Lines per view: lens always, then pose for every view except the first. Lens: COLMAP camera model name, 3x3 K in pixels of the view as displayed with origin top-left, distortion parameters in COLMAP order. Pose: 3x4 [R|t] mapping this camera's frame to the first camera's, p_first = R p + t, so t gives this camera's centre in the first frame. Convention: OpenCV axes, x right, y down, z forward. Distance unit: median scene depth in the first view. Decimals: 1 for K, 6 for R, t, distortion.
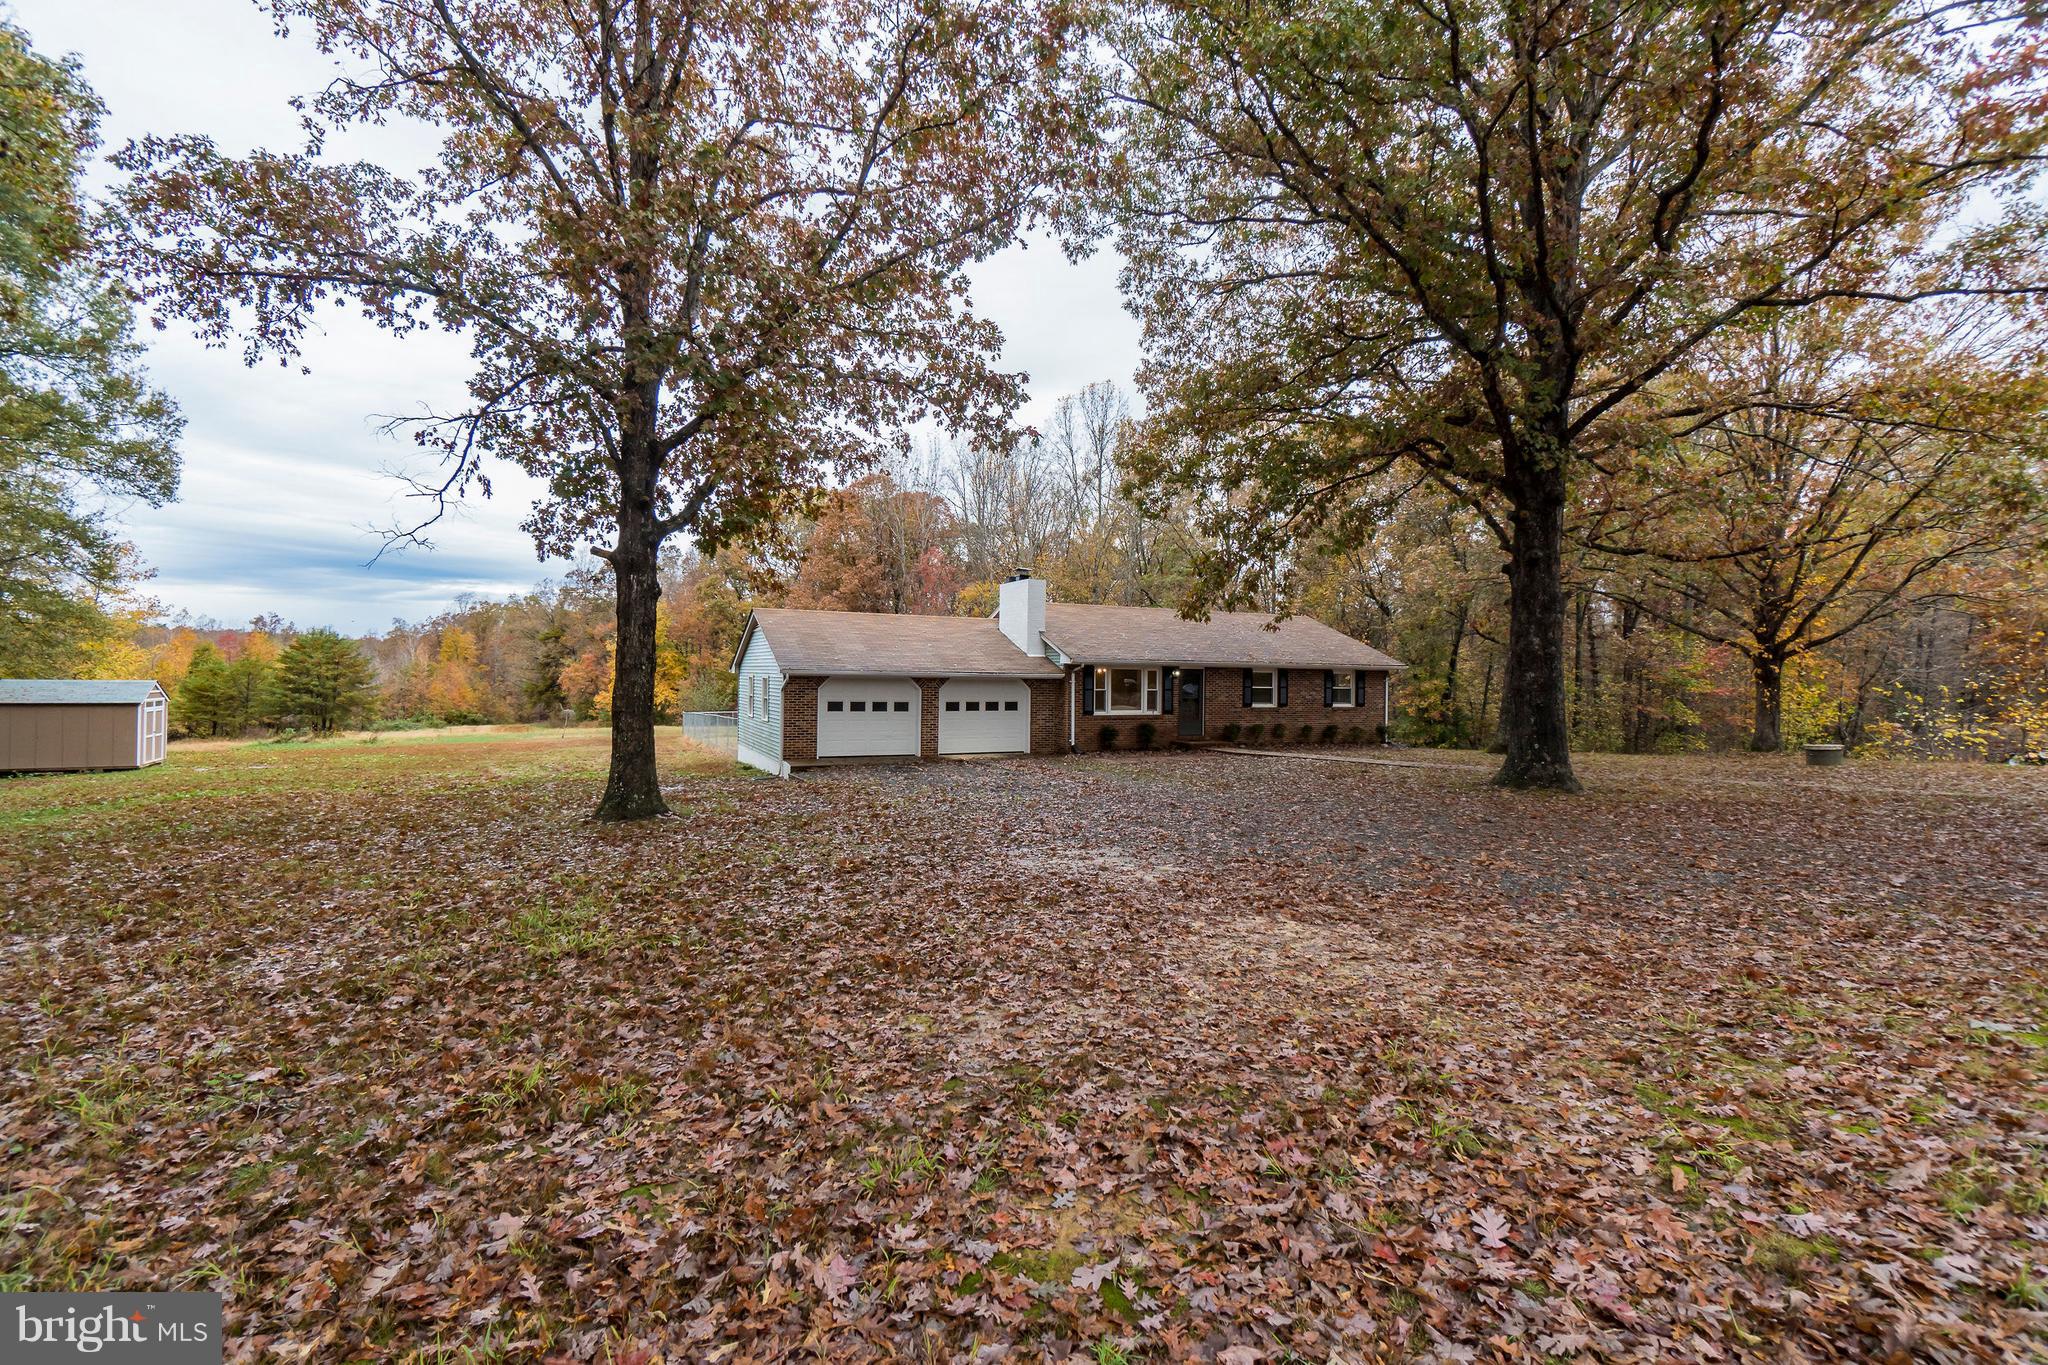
lens RADIAL K [[889.4, 0, 1002.8], [0, 889.4, 659.6], [0, 0, 1]] dist [-0.003732, 0.000163]
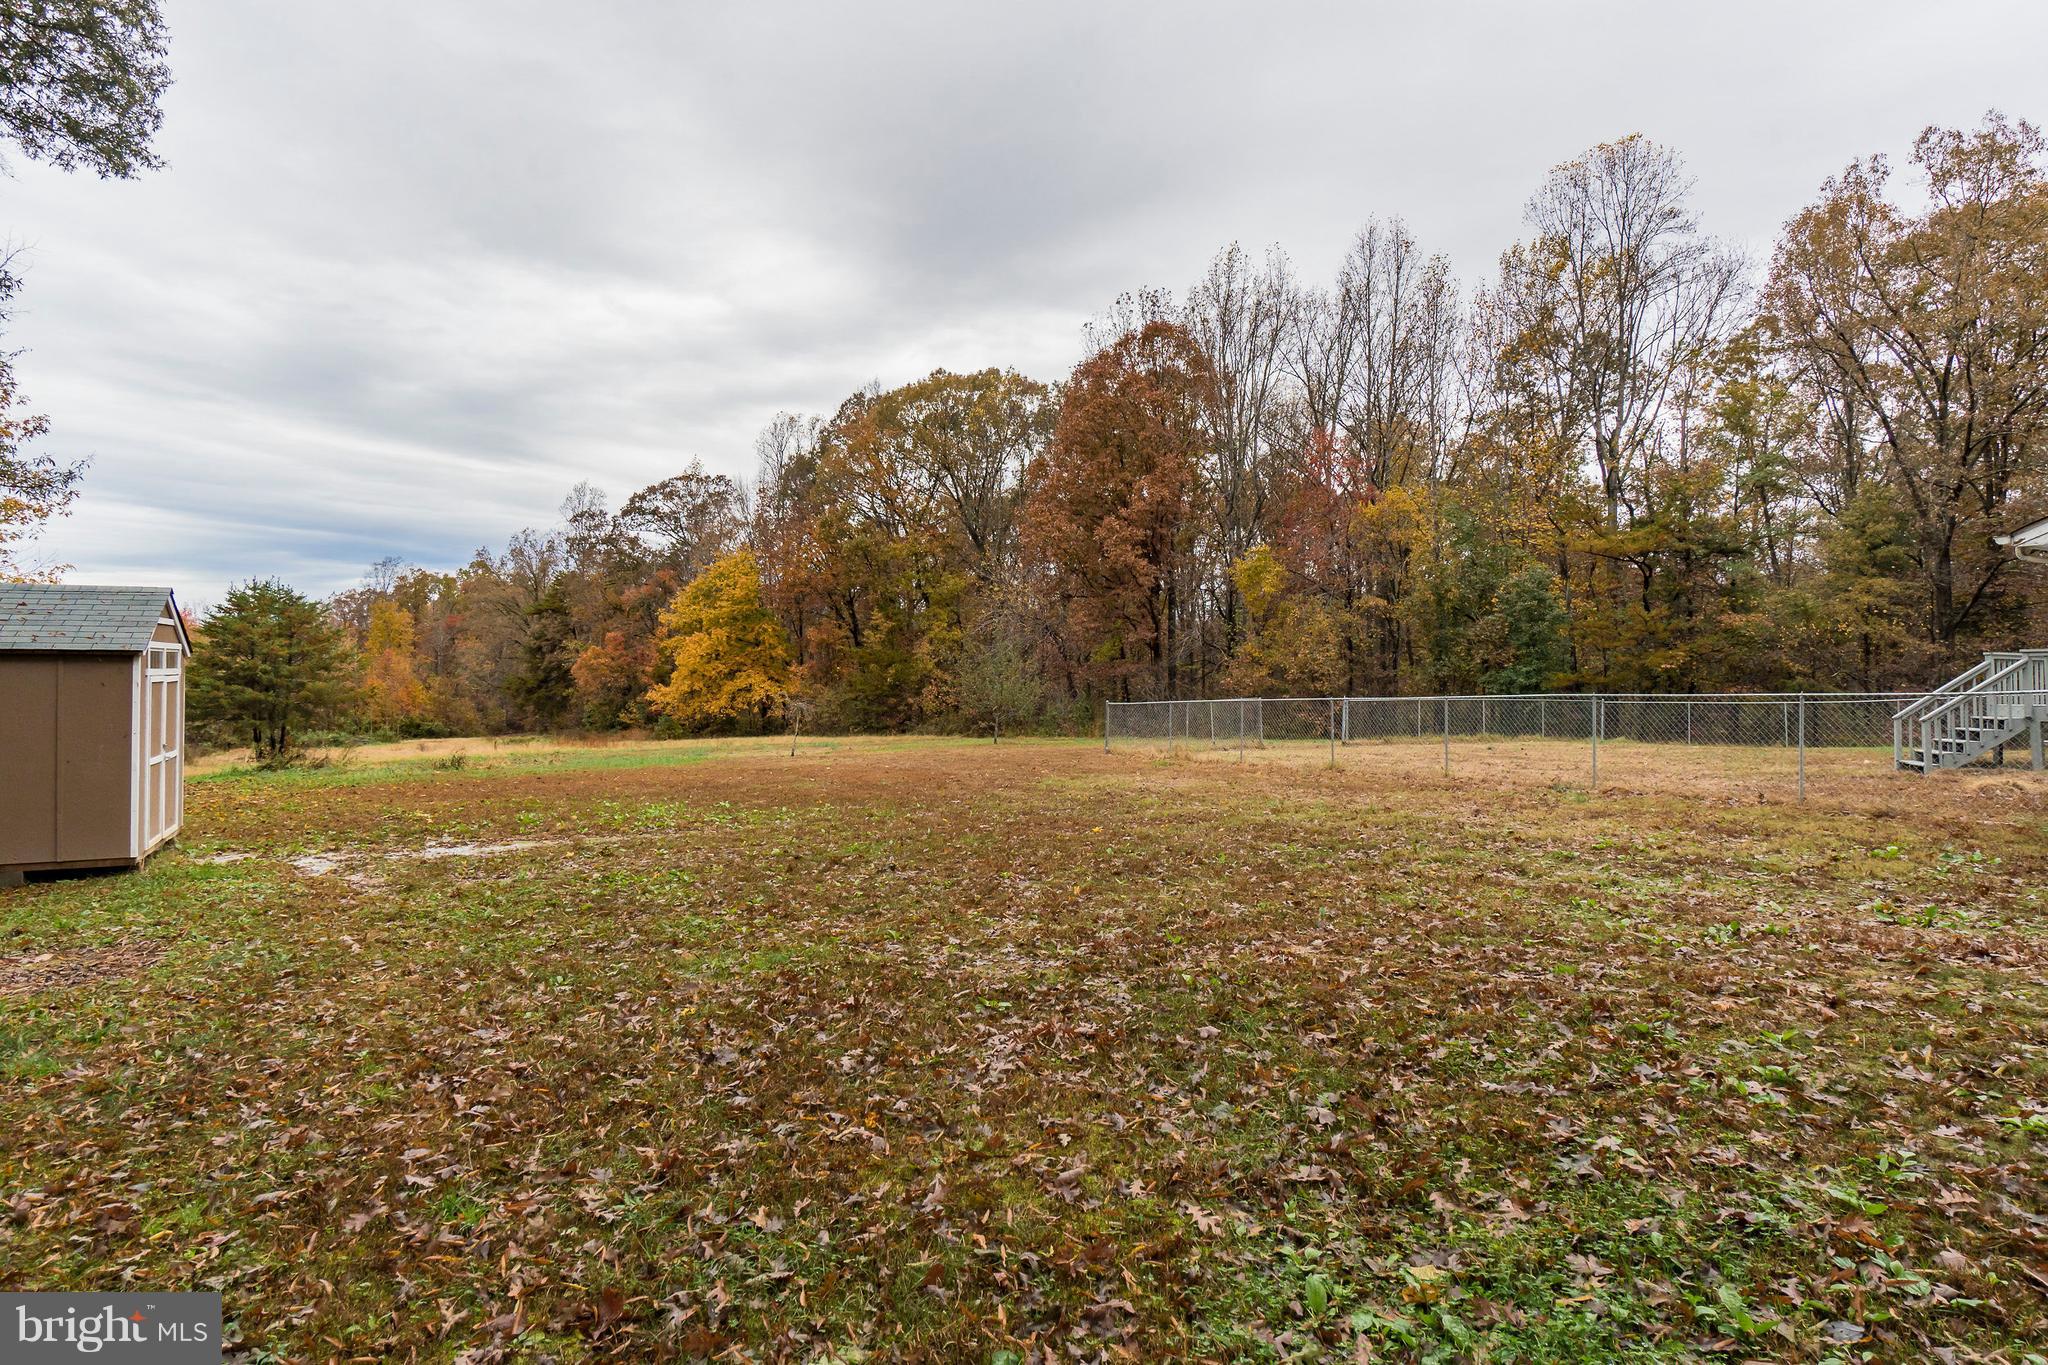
lens RADIAL K [[1101.3, 0, 1024.0], [0, 1101.3, 682.5], [0, 0, 1]] dist [-0.003071, -0.001022]
pose [[0.999861, -0.008690, 0.014238, -0.174711], [0.008304, 0.999604, 0.026889, 0.013407], [-0.014466, -0.026767, 0.999537, 0.160409]]
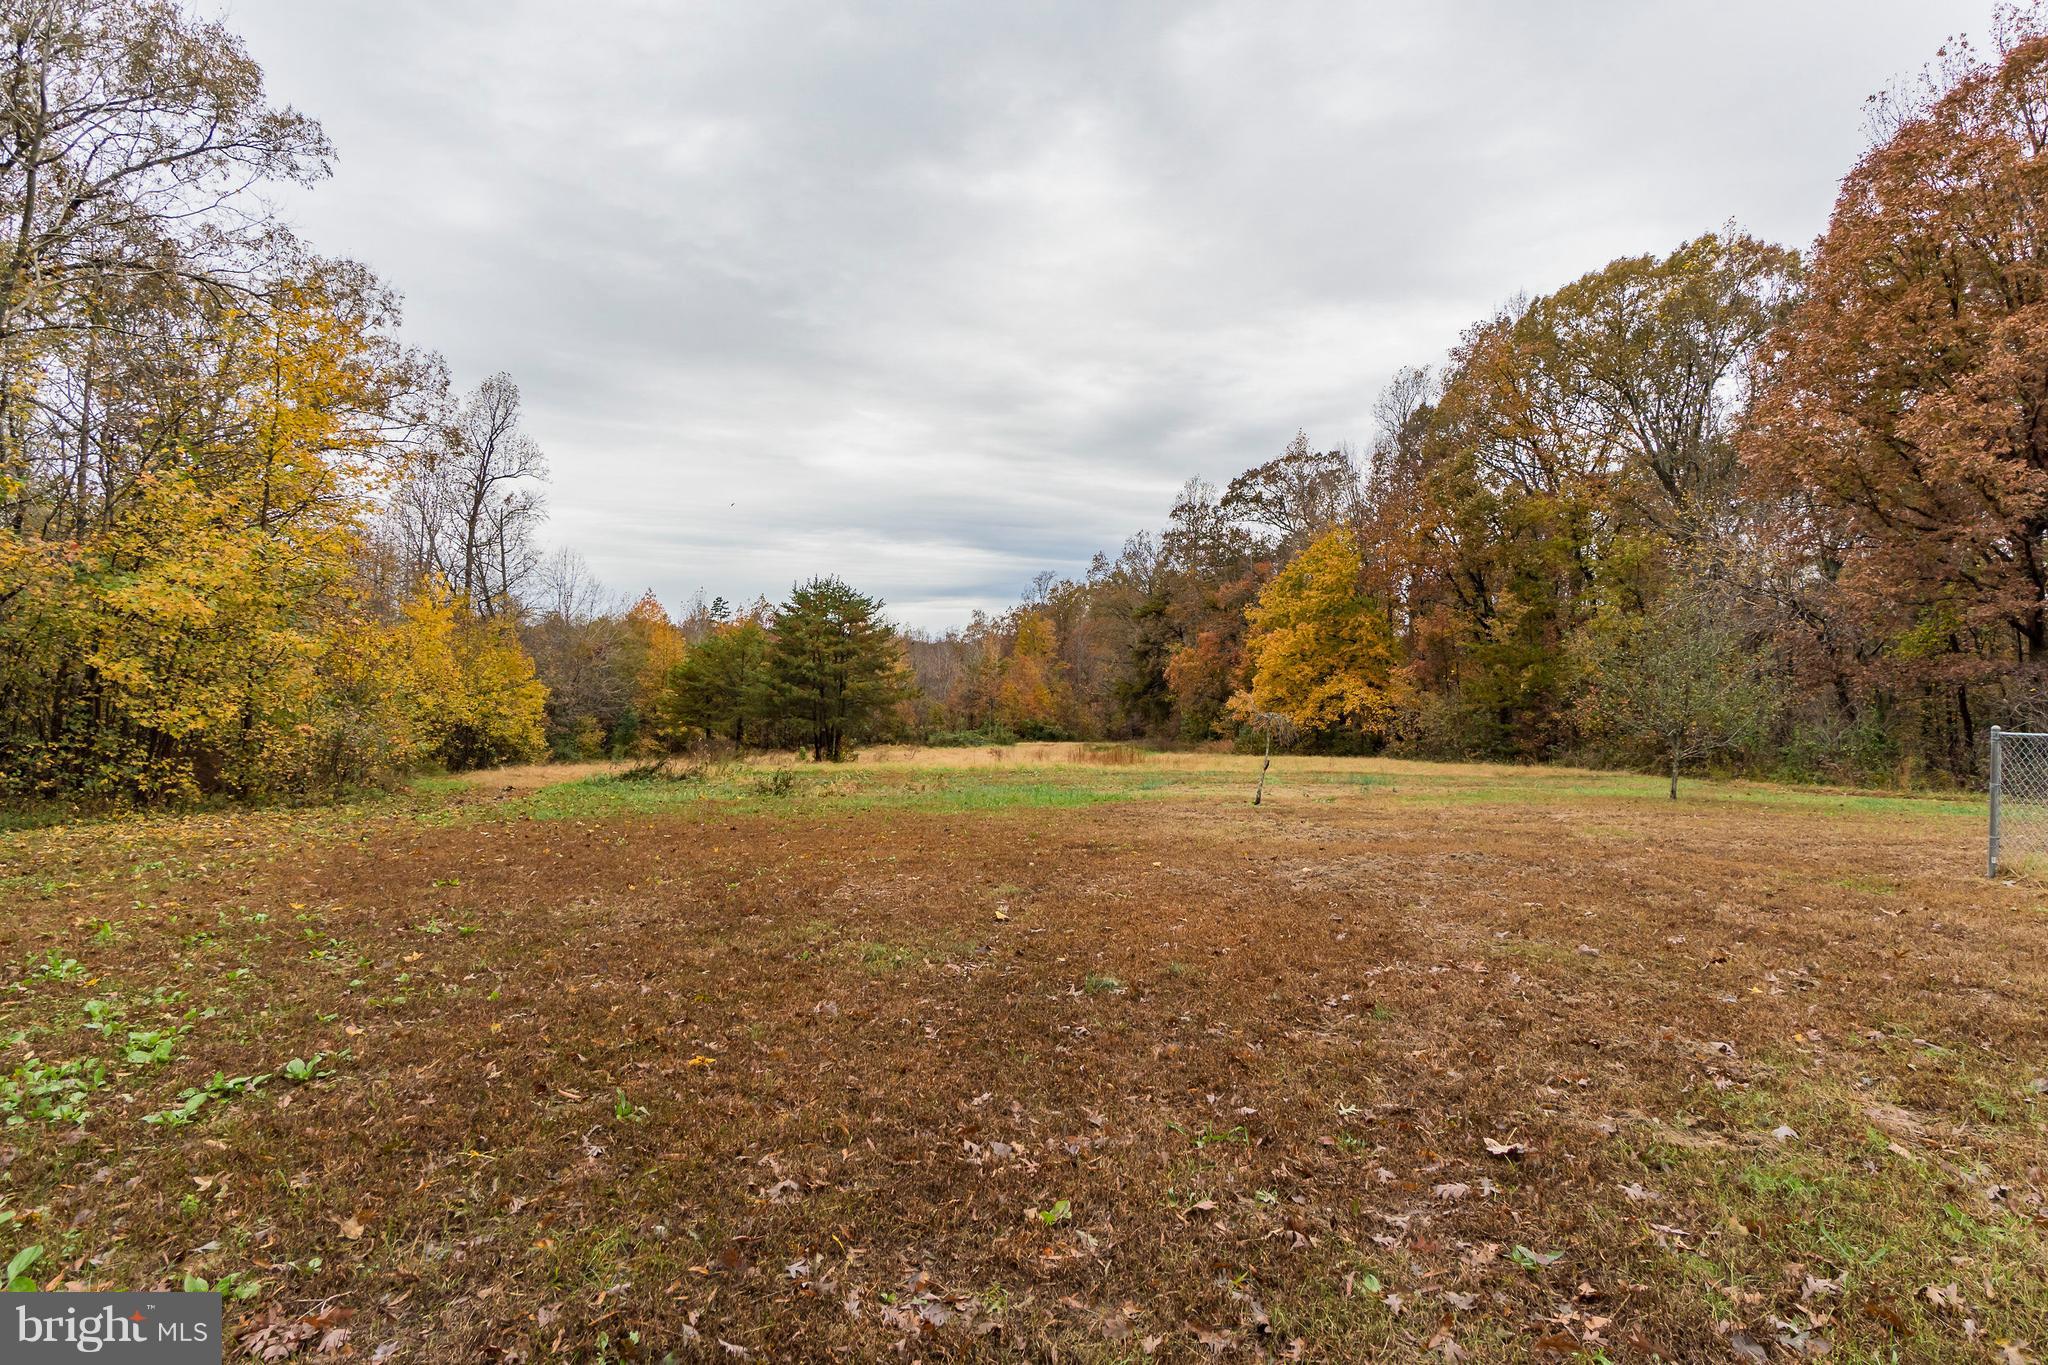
lens RADIAL K [[1105.0, 0, 999.0], [0, 1105.0, 664.2], [0, 0, 1]] dist [-0.000376, -0.001635]
pose [[0.829872, -0.009258, -0.557877, -0.168623], [0.007978, 0.999957, -0.004726, 0.019648], [0.557897, -0.000529, 0.829910, 0.297882]]
